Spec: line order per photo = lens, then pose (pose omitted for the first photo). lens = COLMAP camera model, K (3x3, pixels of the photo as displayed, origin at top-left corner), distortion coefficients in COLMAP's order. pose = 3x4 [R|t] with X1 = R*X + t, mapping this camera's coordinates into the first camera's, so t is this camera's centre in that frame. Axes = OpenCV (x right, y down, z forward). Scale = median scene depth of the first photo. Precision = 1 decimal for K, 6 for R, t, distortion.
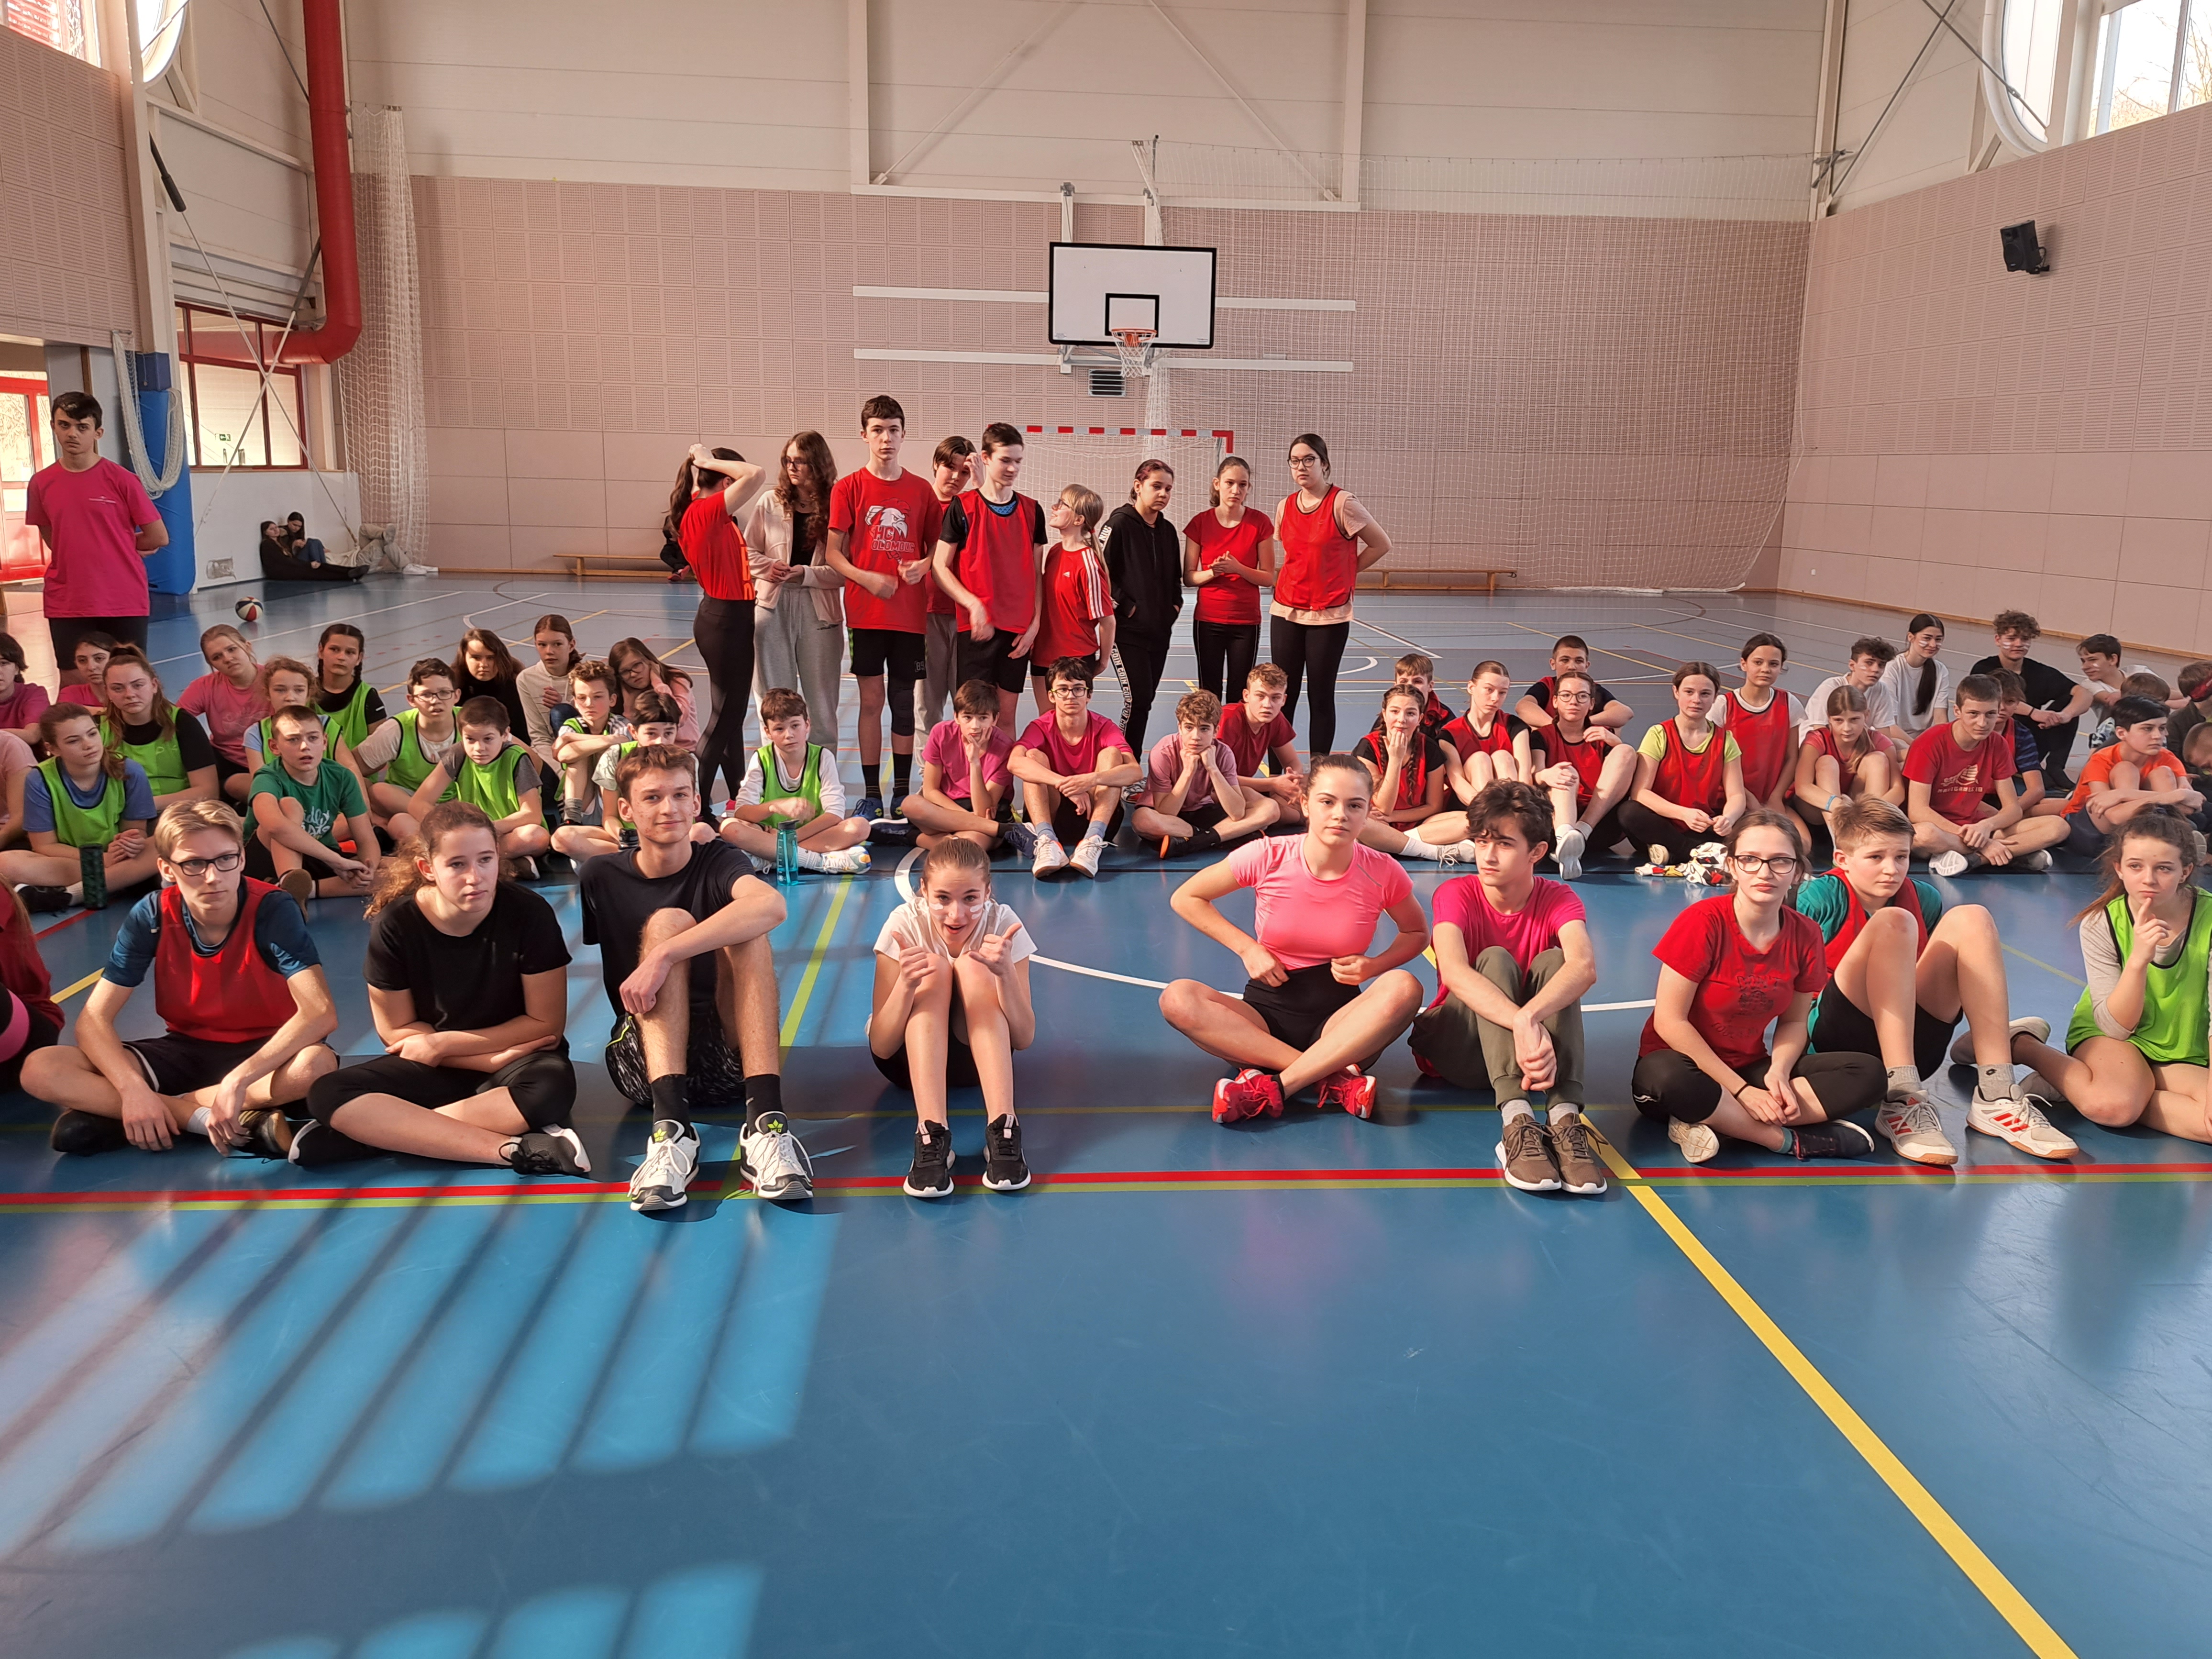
lens RADIAL K [[1687.2, 0, 1171.8], [0, 1687.2, 769.1], [0, 0, 1]] dist [0.092940, -0.110901]
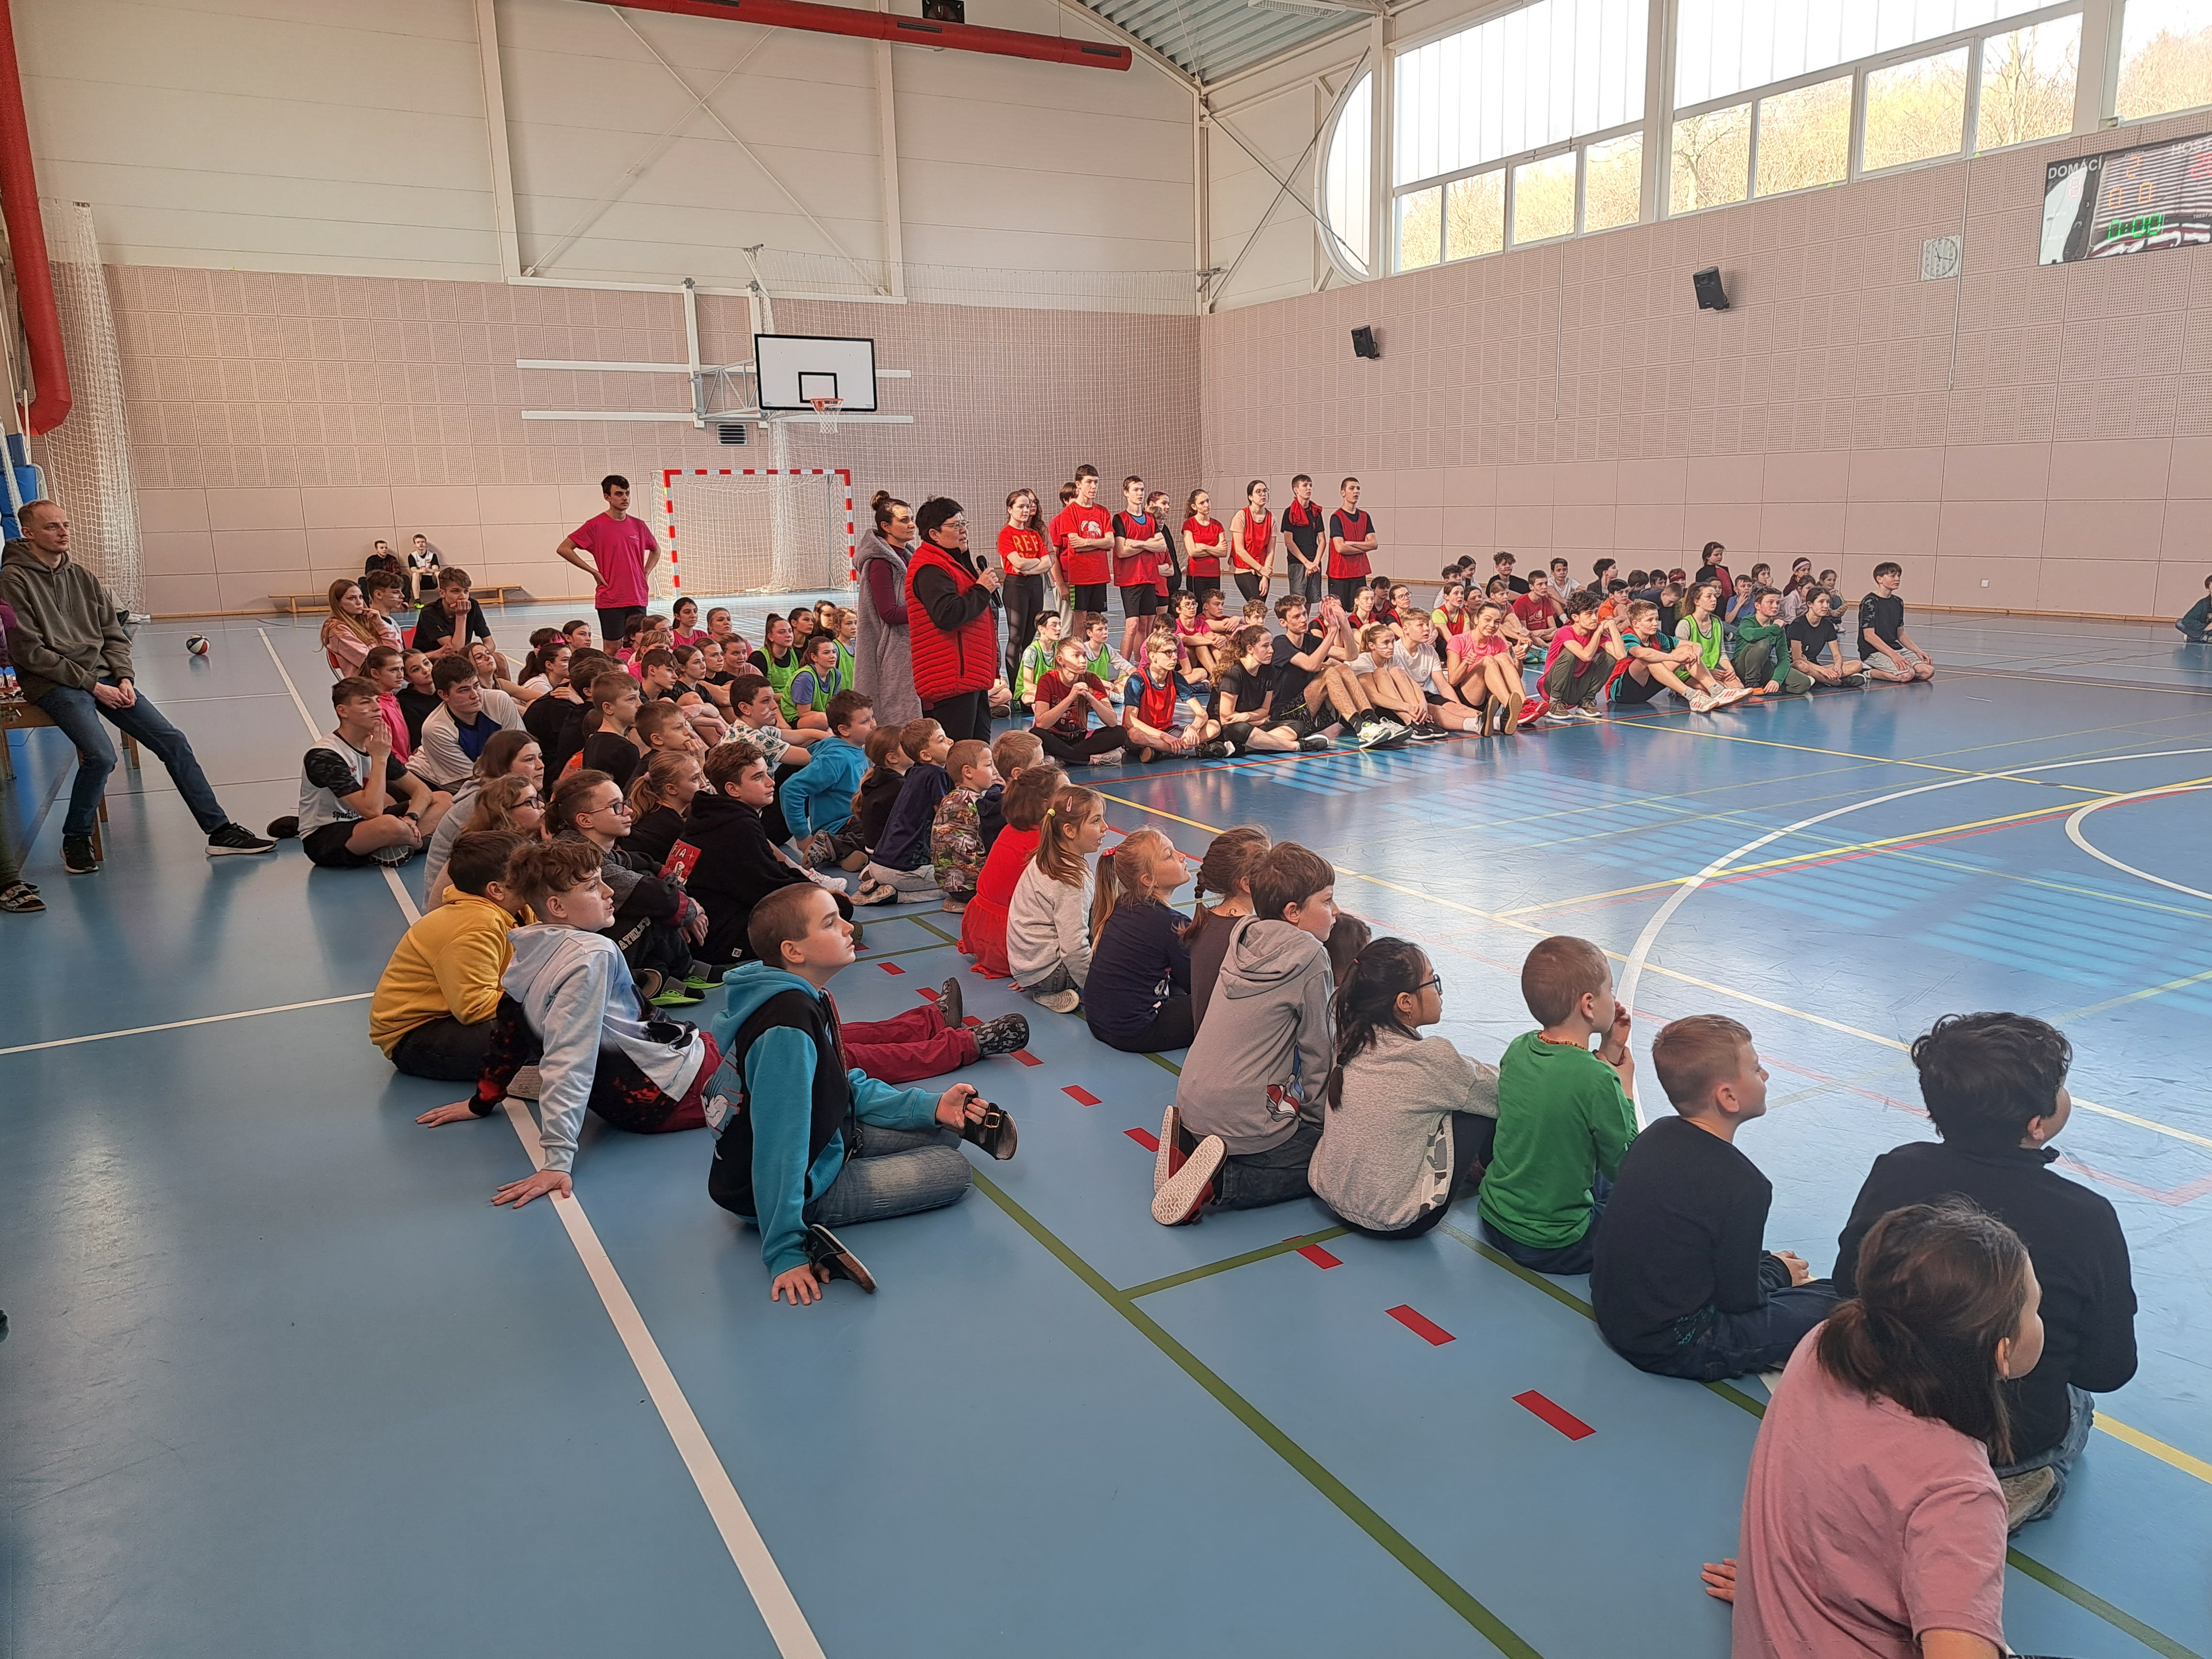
lens RADIAL K [[1584.5, 0, 1116.1], [0, 1584.5, 789.5], [0, 0, 1]] dist [0.093646, -0.091312]
pose [[0.906231, -0.116284, 0.406478, -0.344958], [0.112345, 0.993100, 0.033633, 0.034672], [-0.407584, 0.015187, 0.913041, -0.249131]]
